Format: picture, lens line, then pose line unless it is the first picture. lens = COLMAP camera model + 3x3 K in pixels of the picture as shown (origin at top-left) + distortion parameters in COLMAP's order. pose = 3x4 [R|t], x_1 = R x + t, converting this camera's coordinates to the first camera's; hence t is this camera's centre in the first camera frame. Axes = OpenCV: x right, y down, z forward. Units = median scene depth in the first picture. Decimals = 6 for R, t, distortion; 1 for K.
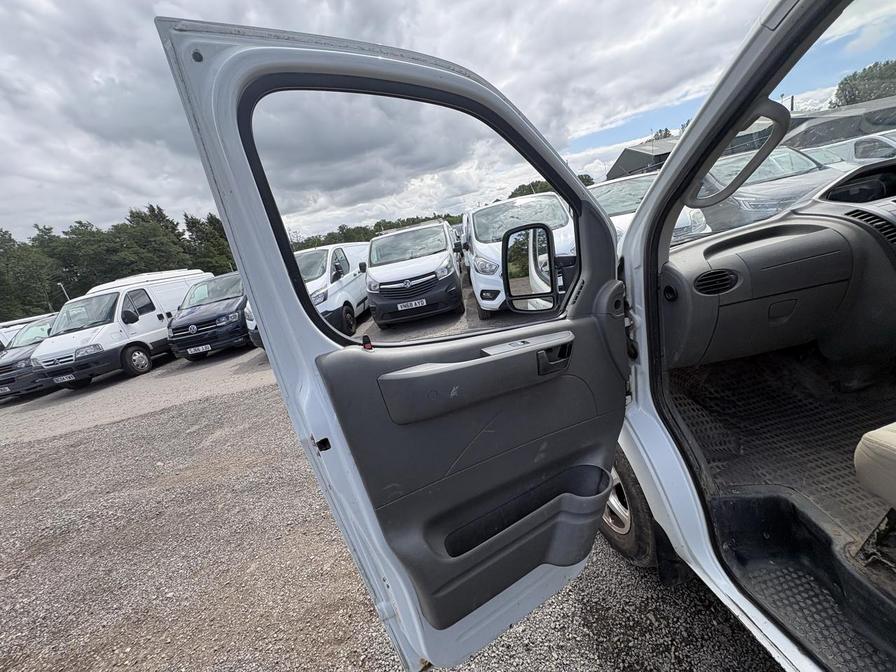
lens RADIAL K [[356.2, 0, 446.8], [0, 356.2, 335.6], [0, 0, 1]] dist [0.001506, -0.000415]
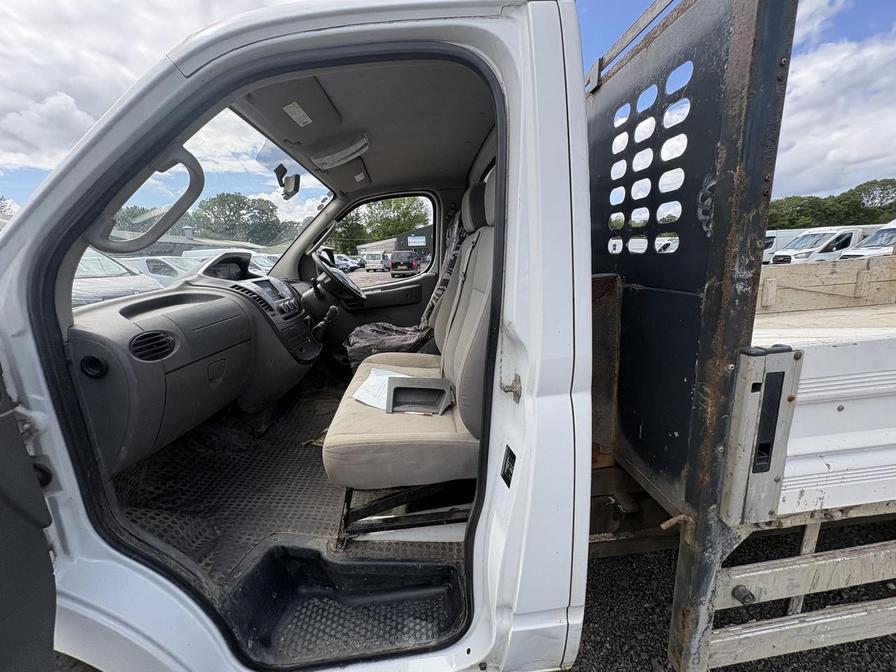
lens RADIAL K [[356.2, 0, 450.9], [0, 356.2, 335.7], [0, 0, 1]] dist [0.001506, -0.000415]
pose [[0.052394, -0.017418, 0.998475, -0.029850], [0.297132, 0.954836, 0.001065, 0.029388], [-0.953398, 0.296623, 0.055203, 0.278285]]
